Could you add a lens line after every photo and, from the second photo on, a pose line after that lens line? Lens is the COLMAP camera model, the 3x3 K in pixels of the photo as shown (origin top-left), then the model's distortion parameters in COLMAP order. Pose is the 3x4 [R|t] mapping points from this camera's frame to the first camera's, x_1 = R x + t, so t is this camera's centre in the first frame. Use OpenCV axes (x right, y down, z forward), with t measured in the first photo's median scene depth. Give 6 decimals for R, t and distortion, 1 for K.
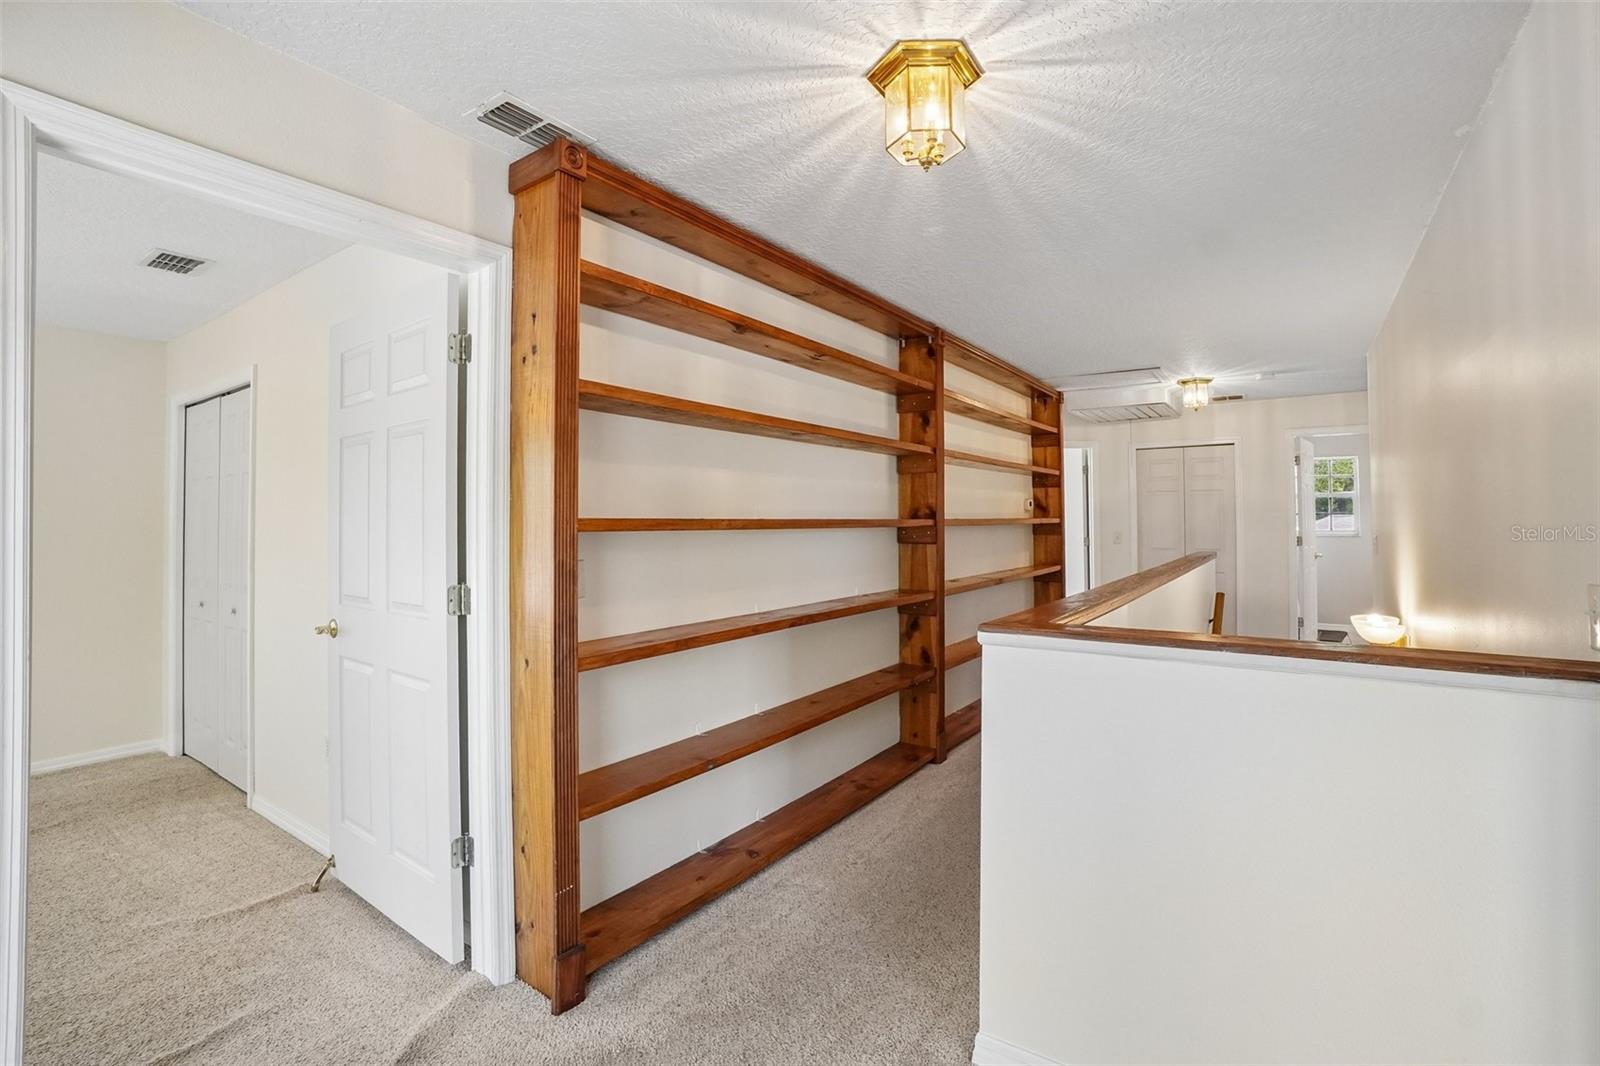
lens RADIAL K [[714.2, 0, 798.7], [0, 714.2, 516.1], [0, 0, 1]] dist [-0.055427, 0.019759]
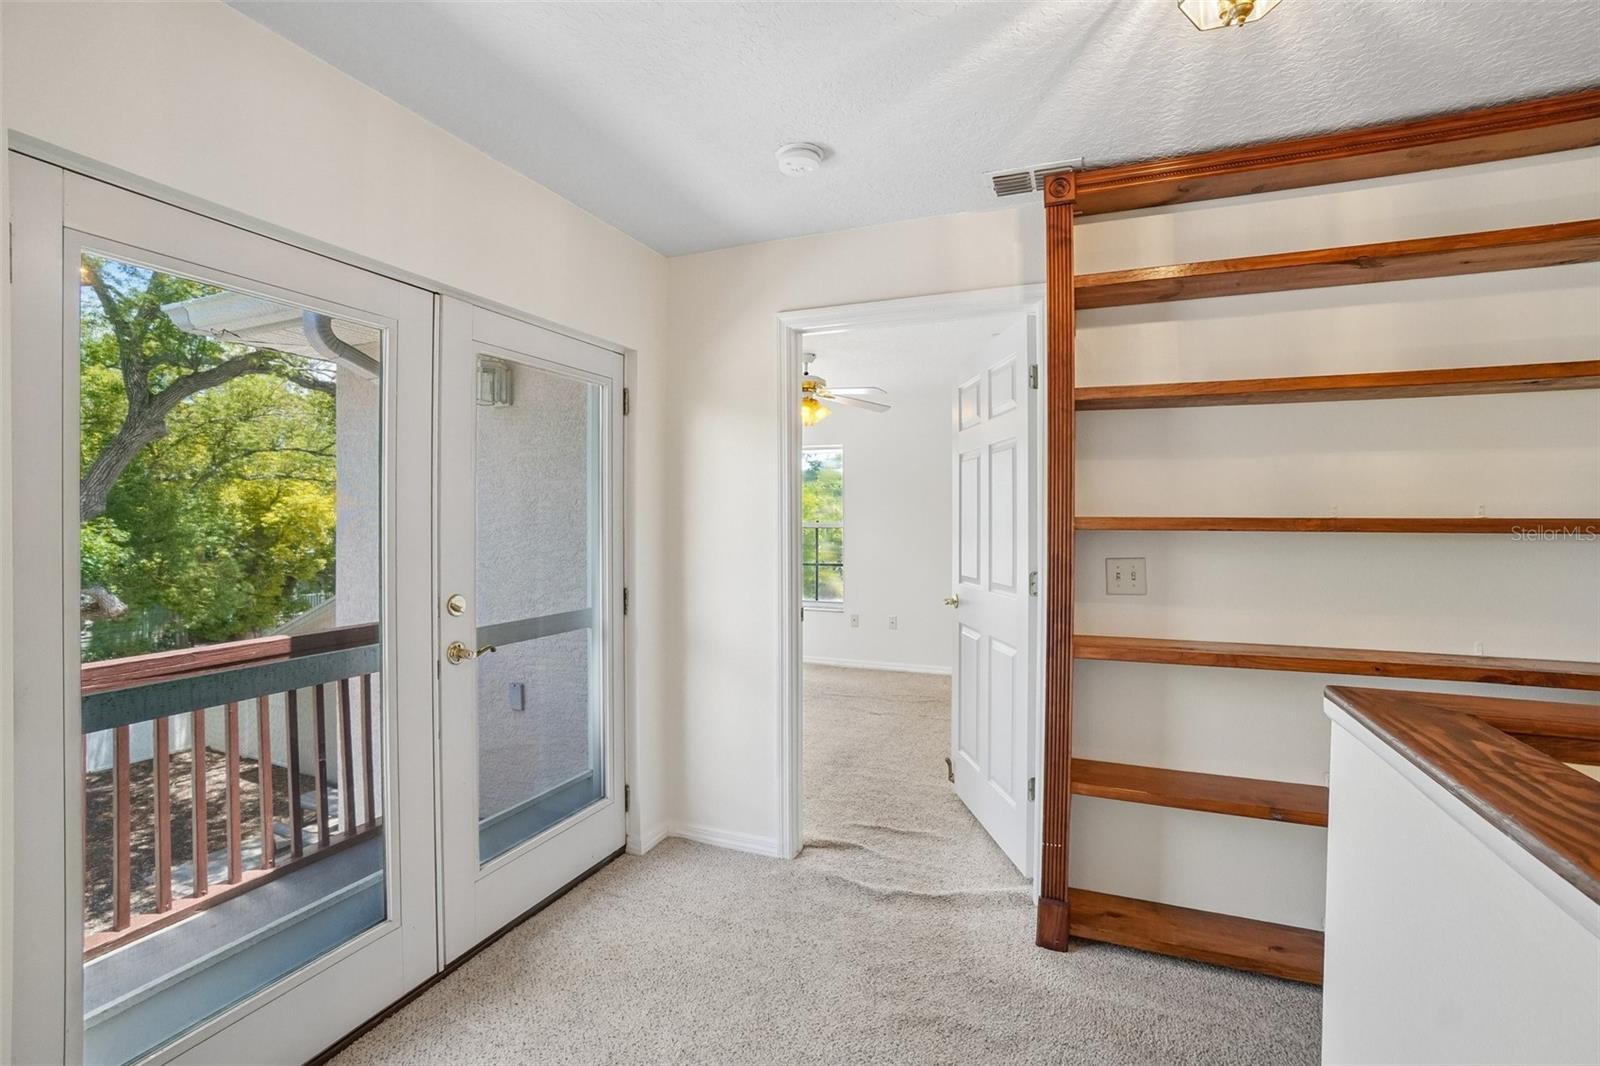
lens RADIAL K [[697.2, 0, 824.5], [0, 697.2, 525.7], [0, 0, 1]] dist [-0.068843, 0.021704]
pose [[0.236516, 0.017827, -0.971464, 0.603911], [0.003843, 0.999807, 0.019282, -0.004684], [0.971620, -0.008294, 0.236402, 0.363122]]
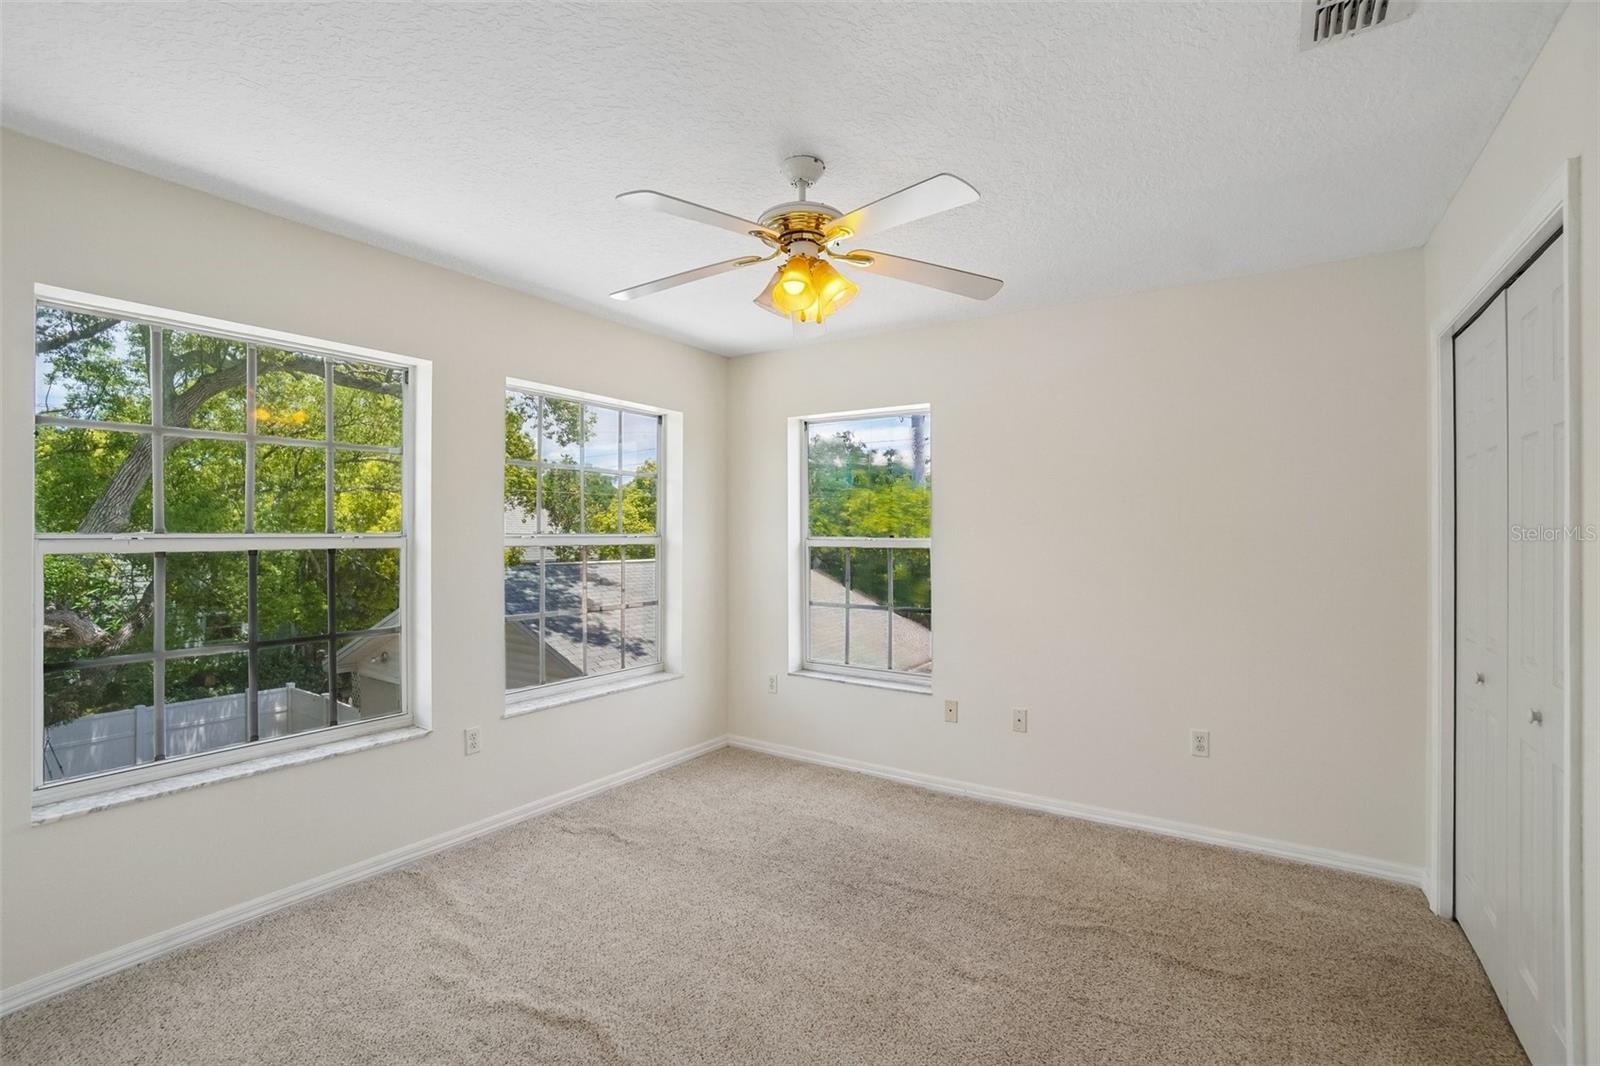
lens RADIAL K [[714.2, 0, 798.7], [0, 714.2, 516.1], [0, 0, 1]] dist [-0.055427, 0.019759]
pose [[0.020189, -0.014780, -0.999687, -0.585709], [0.005685, 0.999876, -0.014668, 0.004181], [0.999780, -0.005387, 0.020270, 0.809662]]
